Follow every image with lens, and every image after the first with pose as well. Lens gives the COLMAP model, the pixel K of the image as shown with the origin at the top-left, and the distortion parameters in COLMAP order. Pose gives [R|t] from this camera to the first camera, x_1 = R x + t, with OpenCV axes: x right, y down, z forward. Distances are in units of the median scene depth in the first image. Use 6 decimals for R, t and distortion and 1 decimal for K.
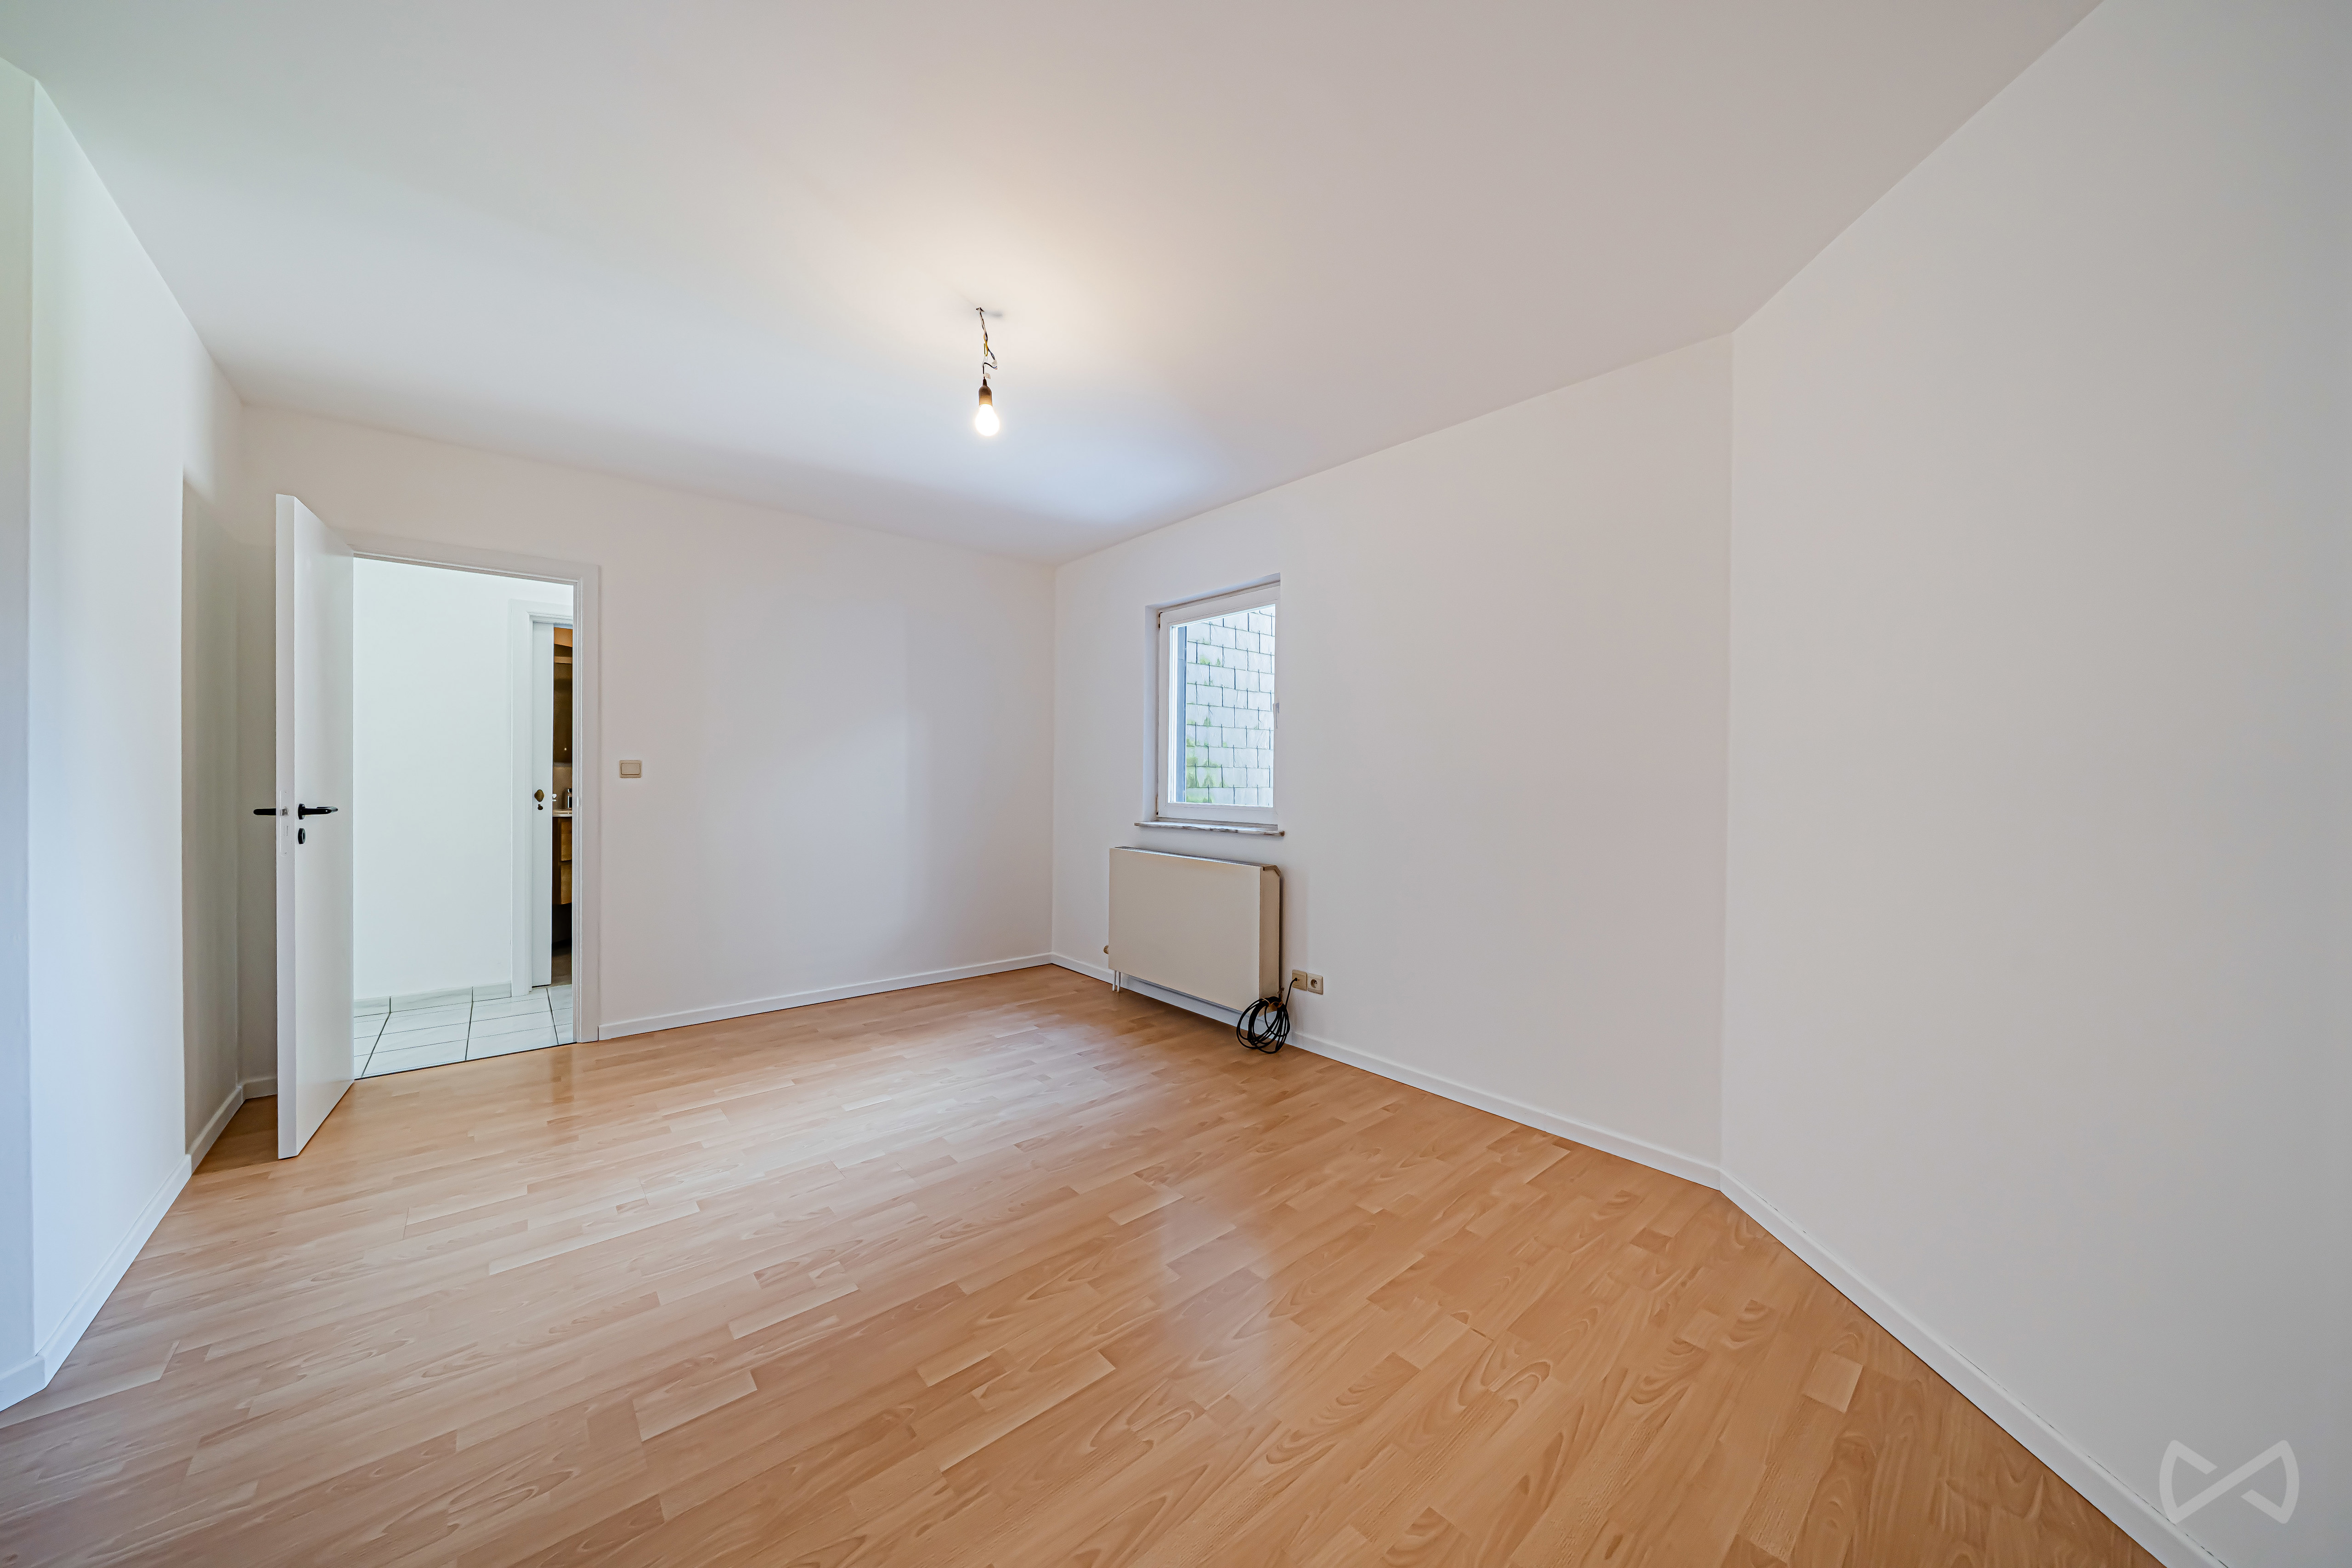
lens RADIAL K [[813.8, 0, 1176.0], [0, 813.8, 784.0], [0, 0, 1]] dist [0.000805, 0.000074]
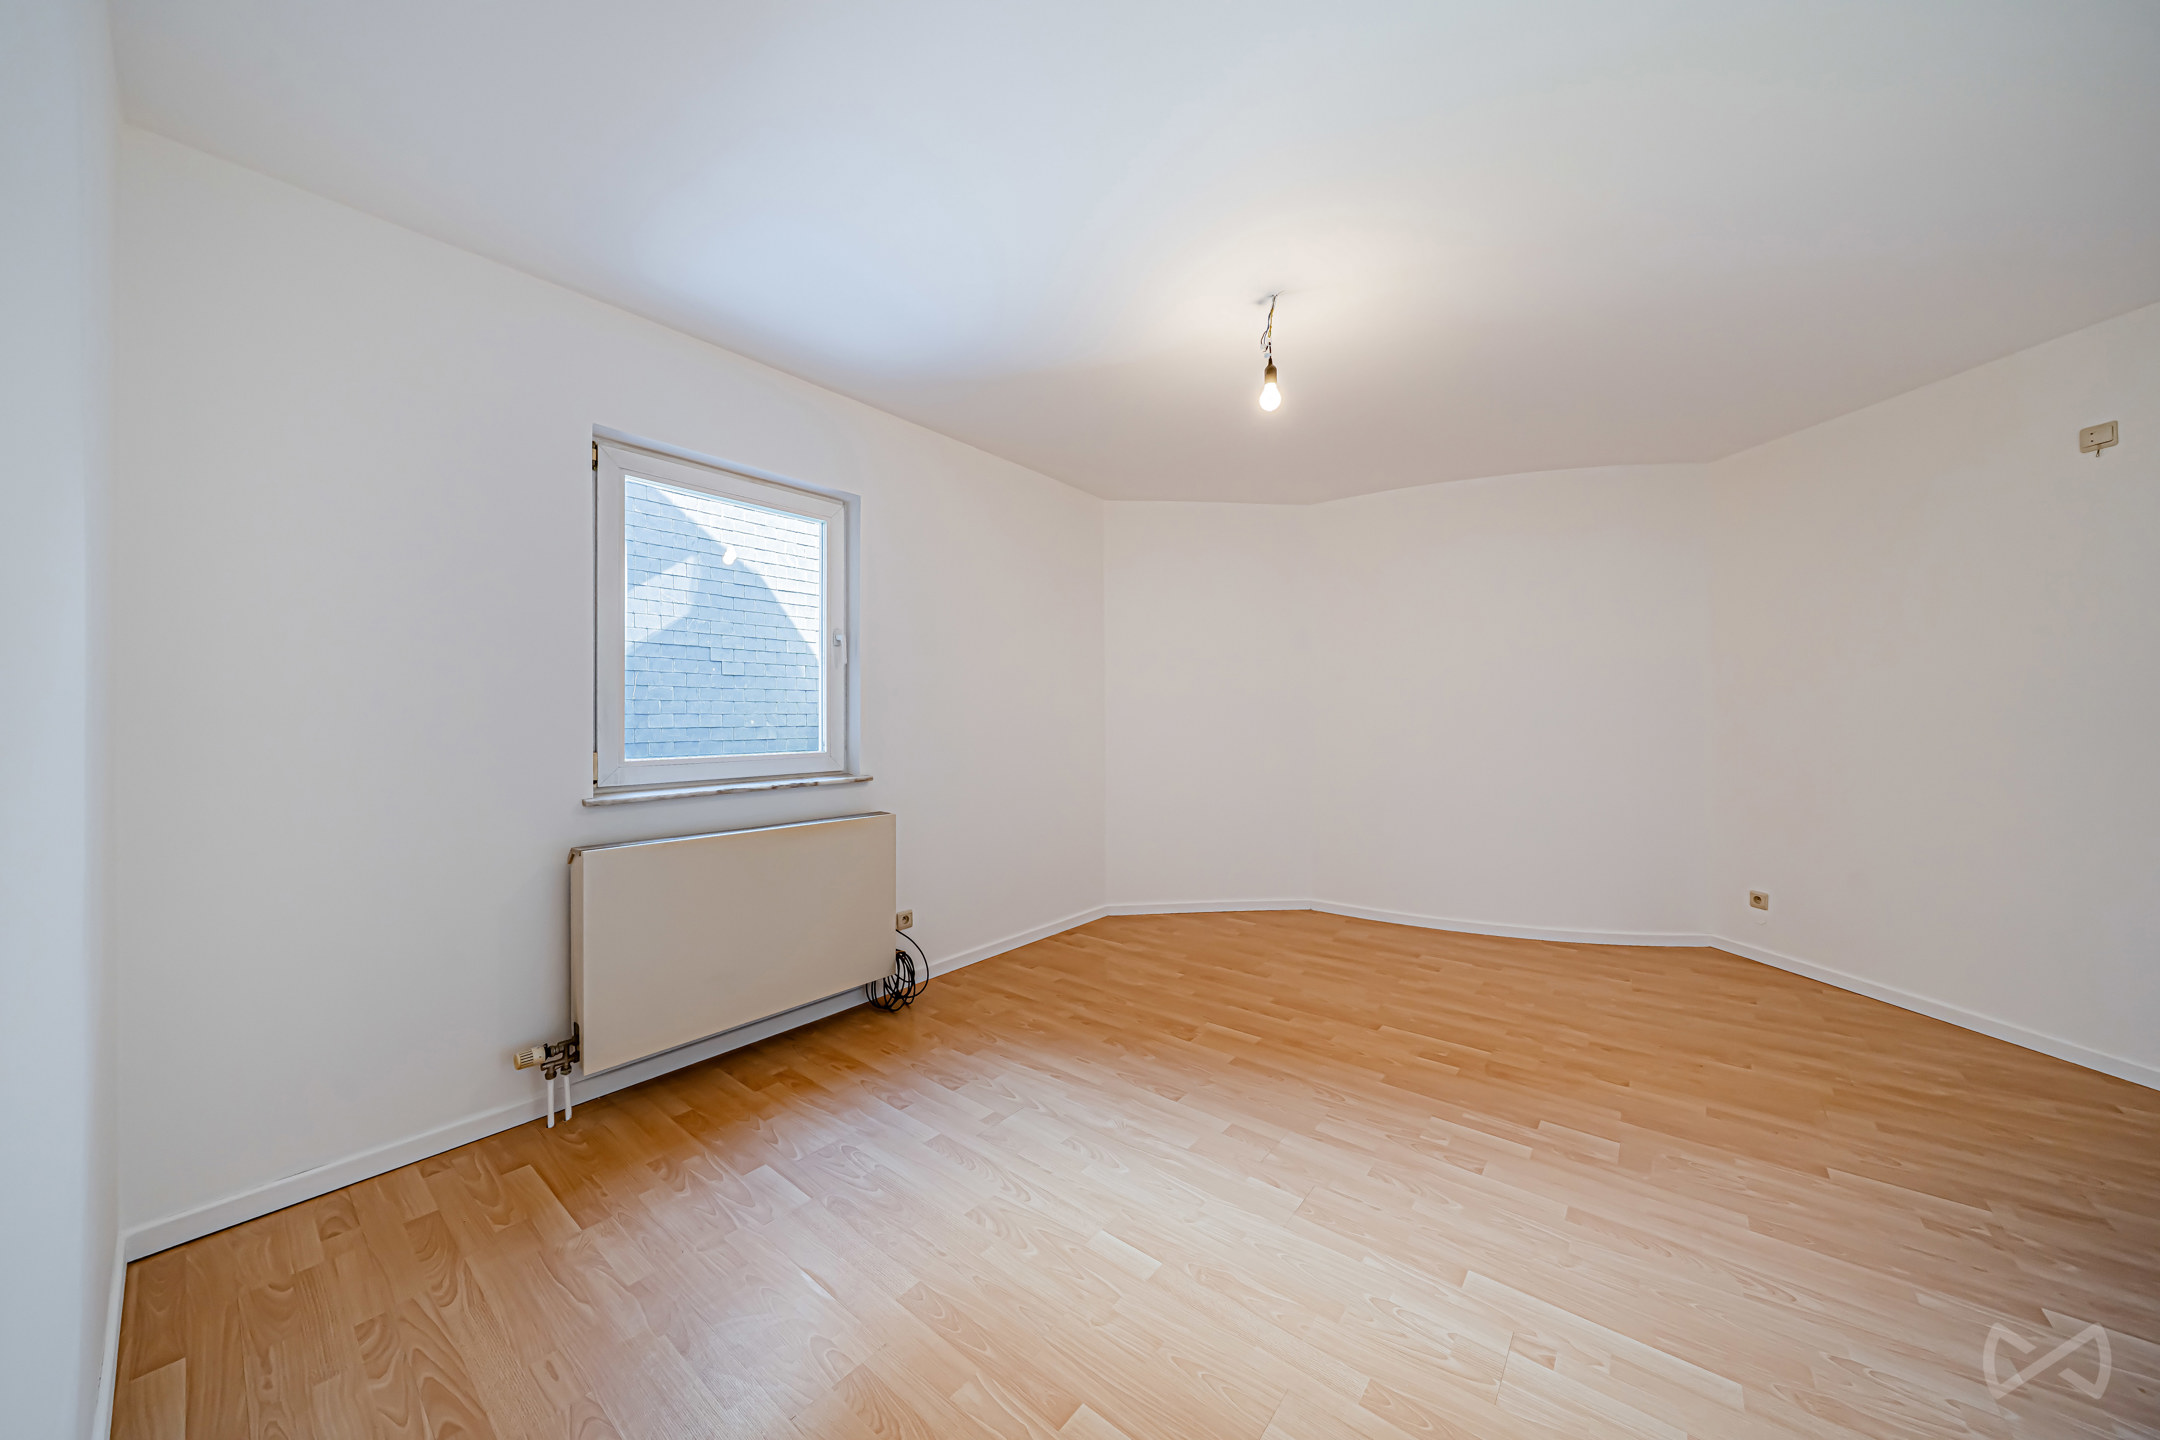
lens RADIAL K [[714.6, 0, 1091.8], [0, 714.6, 717.2], [0, 0, 1]] dist [-0.000443, -0.000091]
pose [[-0.188863, -0.007956, 0.981971, -1.080394], [0.011051, 0.999887, 0.010227, -0.023180], [-0.981941, 0.012784, -0.188754, 1.343246]]
